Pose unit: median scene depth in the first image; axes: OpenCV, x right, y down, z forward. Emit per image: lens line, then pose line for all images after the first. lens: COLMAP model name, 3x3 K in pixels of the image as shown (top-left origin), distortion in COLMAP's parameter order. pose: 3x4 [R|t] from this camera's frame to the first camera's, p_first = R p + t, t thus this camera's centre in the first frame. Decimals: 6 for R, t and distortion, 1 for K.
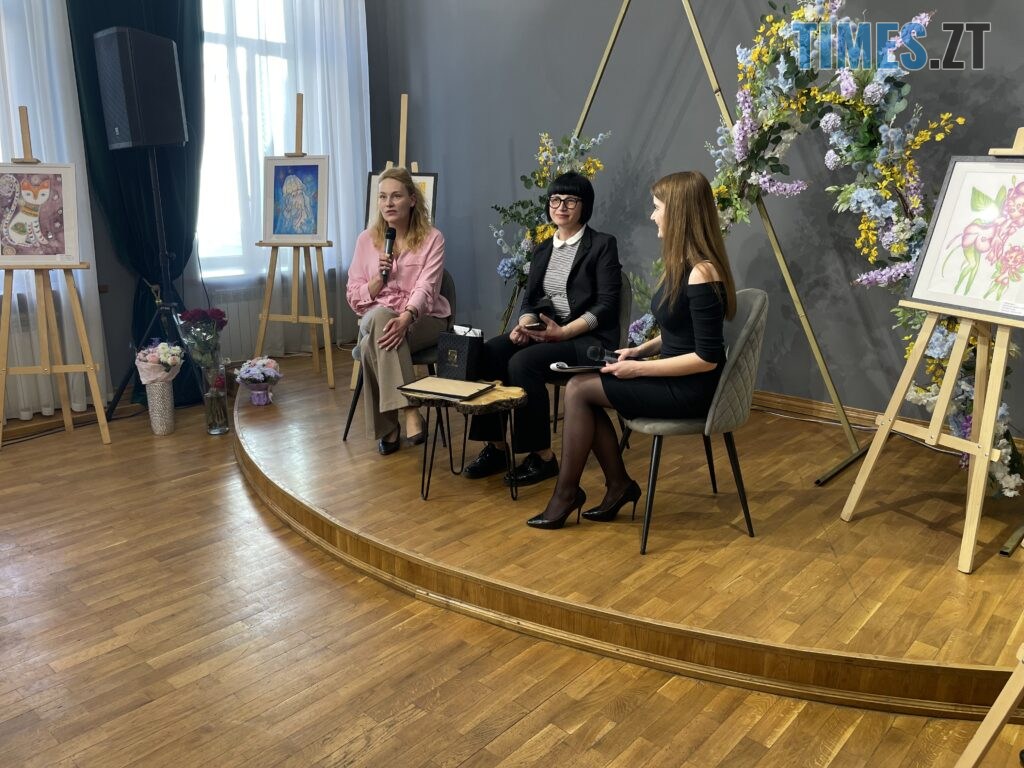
lens RADIAL K [[774.5, 0, 512.0], [0, 774.5, 384.0], [0, 0, 1]] dist [0.126138, -0.156659]
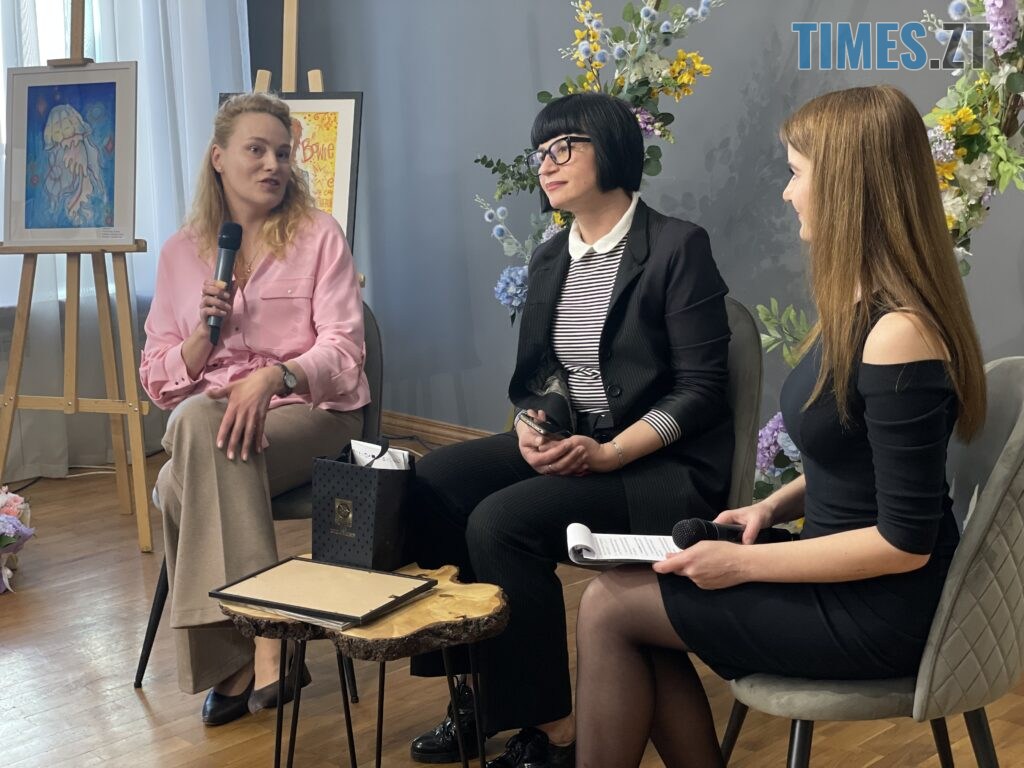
lens RADIAL K [[1530.6, 0, 519.1], [0, 1530.6, 399.2], [0, 0, 1]] dist [0.111083, -0.028587]
pose [[0.997769, -0.019096, -0.063968, 0.068419], [0.015980, 0.998677, -0.048882, -0.048598], [0.064817, 0.047751, 0.996754, 0.117815]]
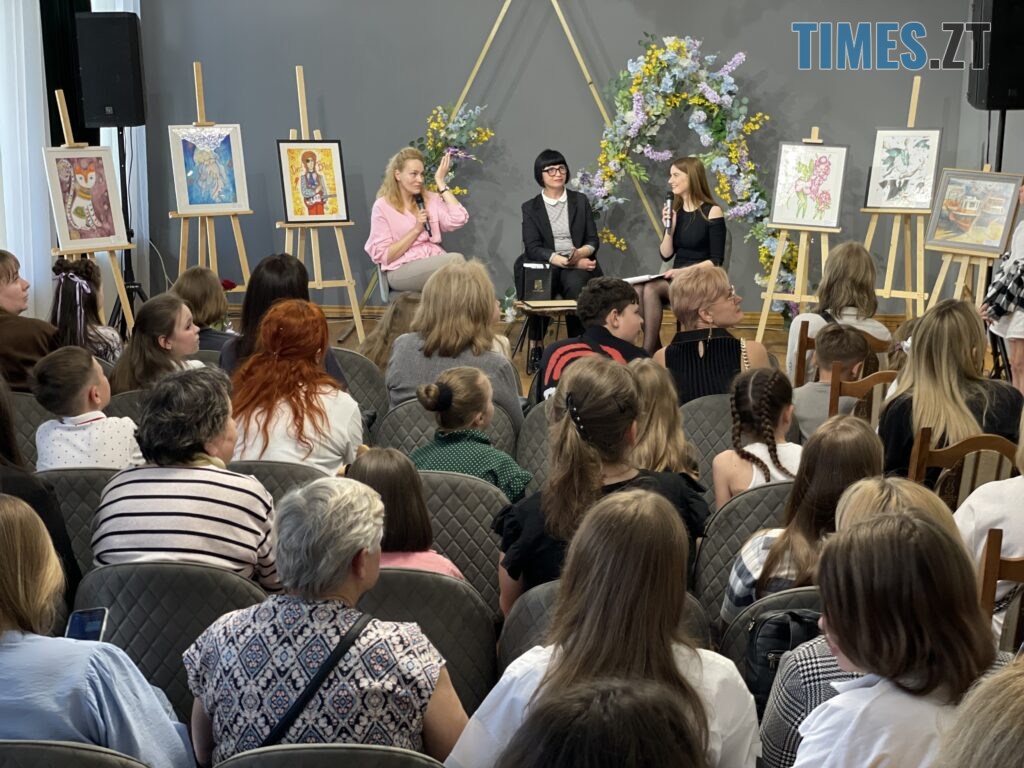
lens RADIAL K [[1530.6, 0, 519.1], [0, 1530.6, 399.2], [0, 0, 1]] dist [0.111083, -0.028587]
pose [[0.755679, -0.132172, 0.641467, -1.639093], [0.152677, 0.987992, 0.023712, 0.083771], [-0.636898, 0.080019, 0.766784, -0.920551]]
